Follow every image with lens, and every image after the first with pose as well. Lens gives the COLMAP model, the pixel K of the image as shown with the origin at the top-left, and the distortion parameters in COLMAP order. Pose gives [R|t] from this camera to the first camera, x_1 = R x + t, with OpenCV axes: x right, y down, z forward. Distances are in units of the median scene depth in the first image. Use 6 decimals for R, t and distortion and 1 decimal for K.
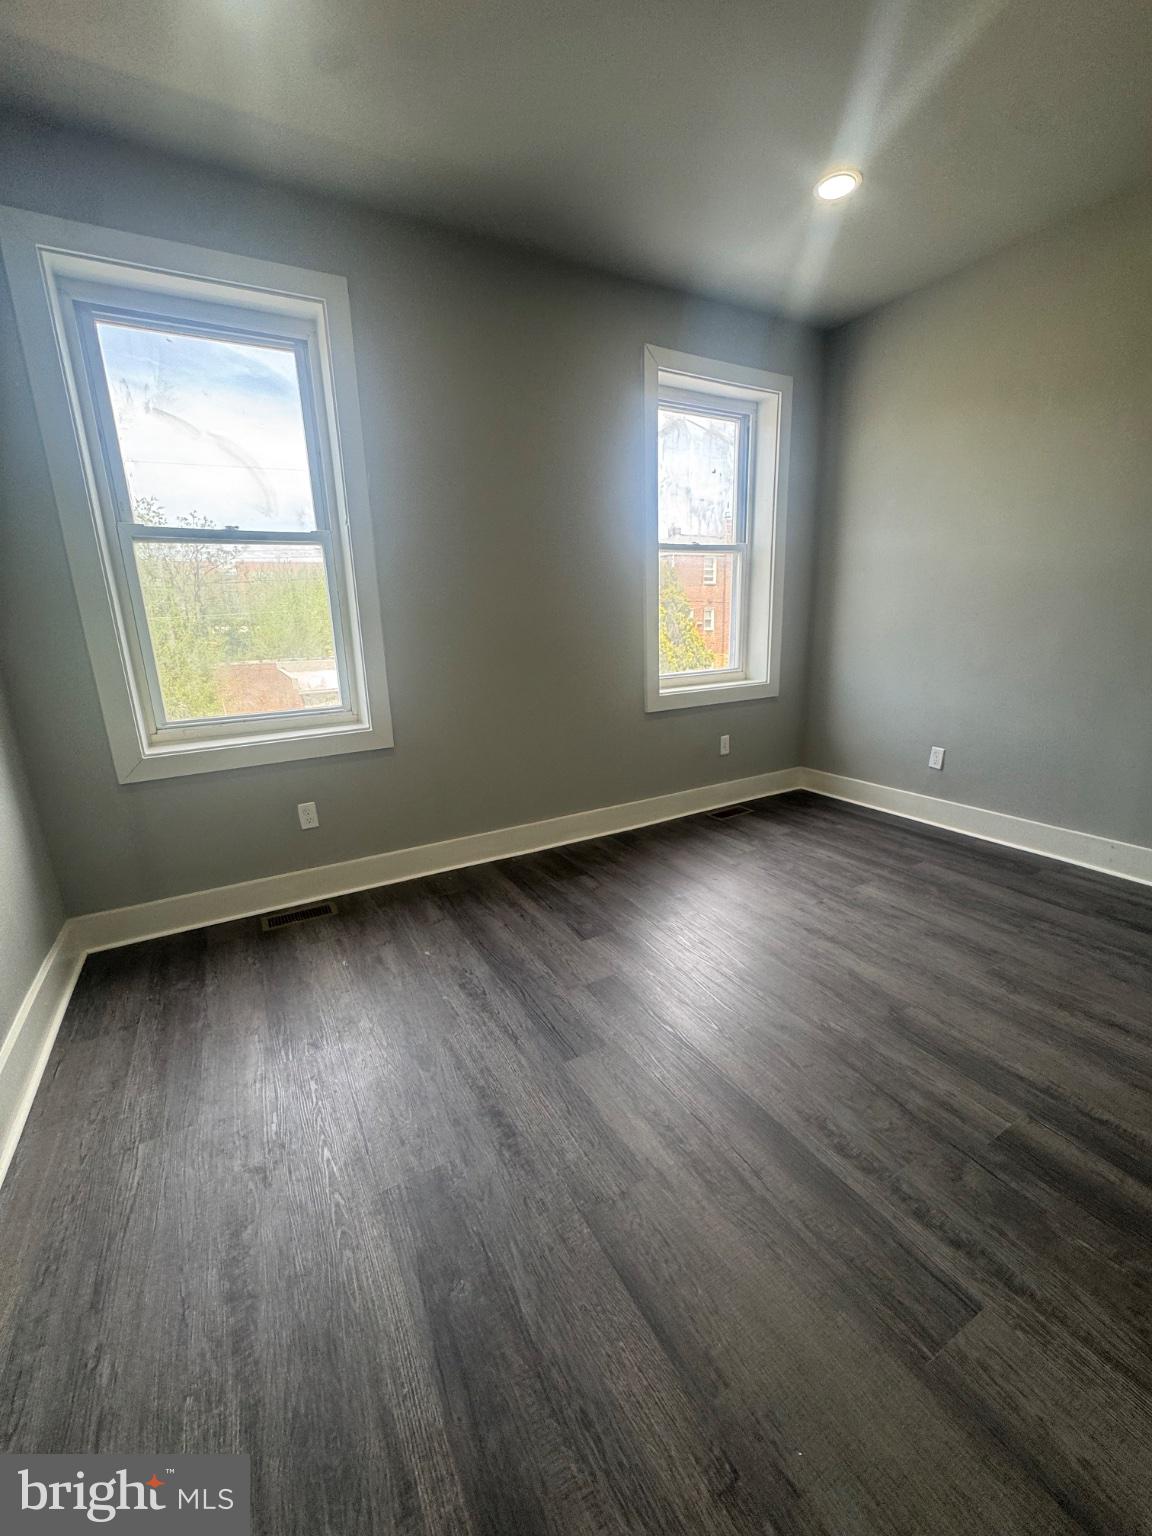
lens RADIAL K [[624.1, 0, 576.0], [0, 624.1, 774.5], [0, 0, 1]] dist [-0.001987, -0.000227]
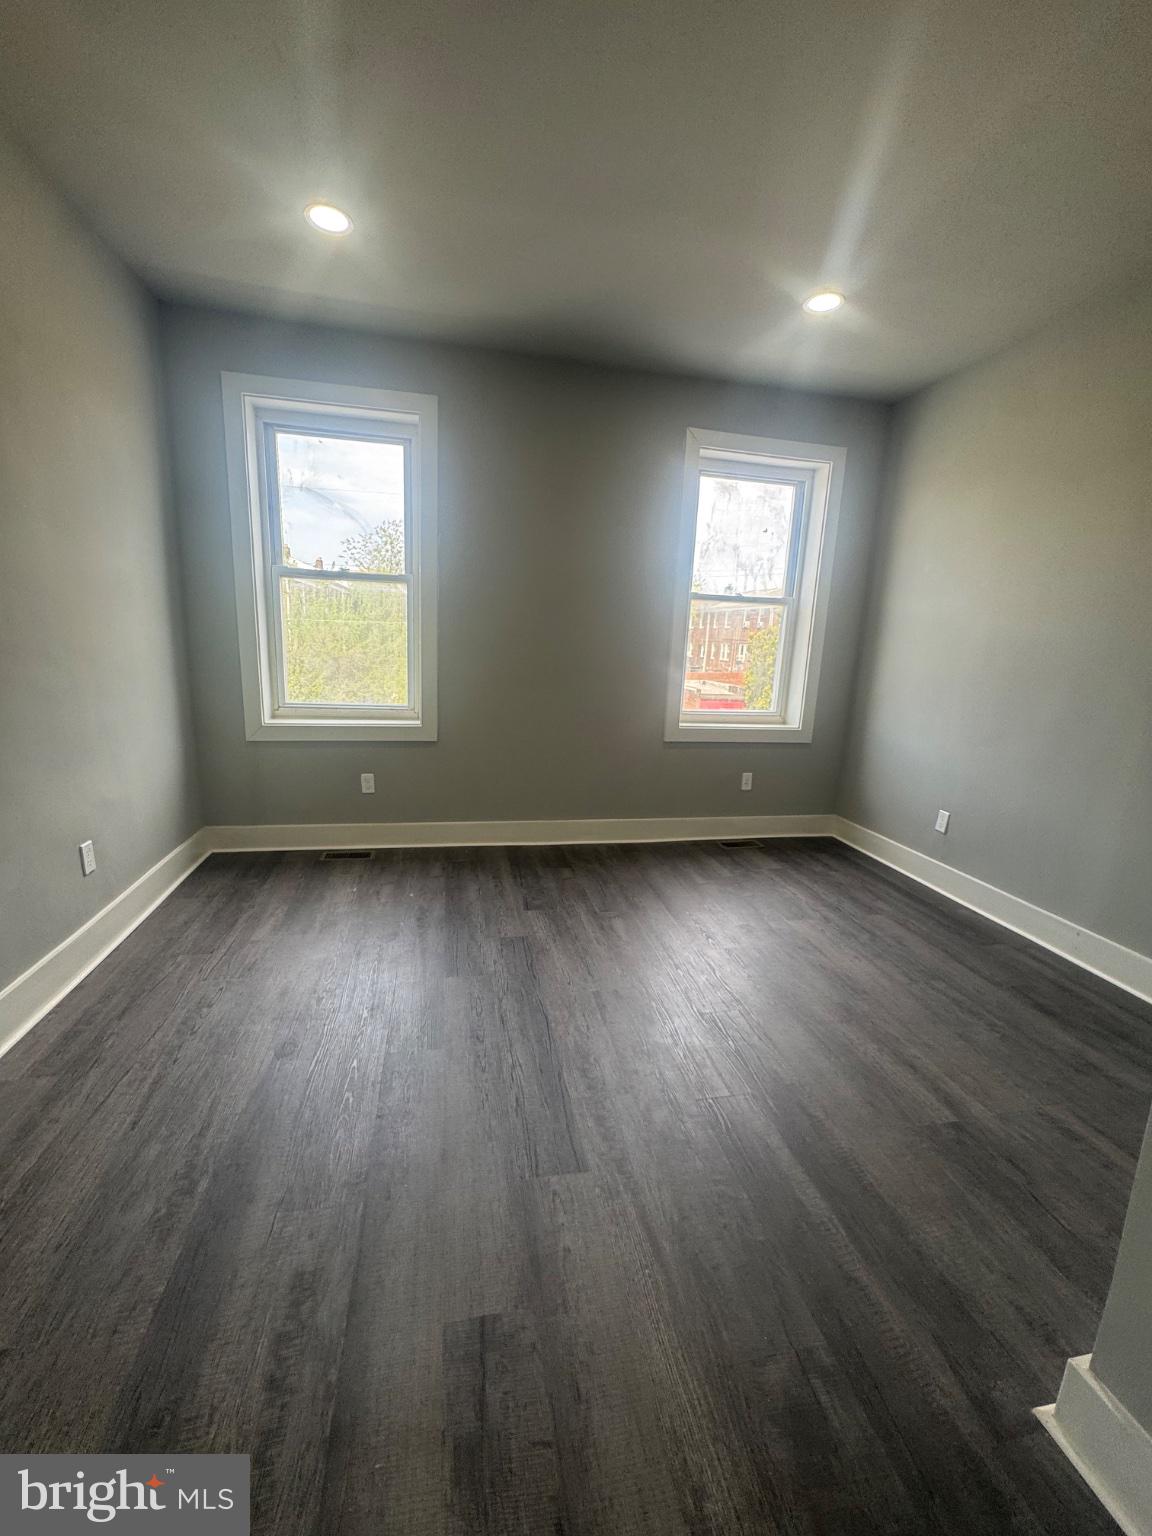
lens RADIAL K [[624.1, 0, 567.6], [0, 624.1, 775.3], [0, 0, 1]] dist [-0.001987, -0.000227]
pose [[0.947616, 0.137891, -0.288115, 0.343341], [-0.148332, 0.988830, -0.014616, 0.004465], [0.282881, 0.056587, 0.957484, -0.151903]]
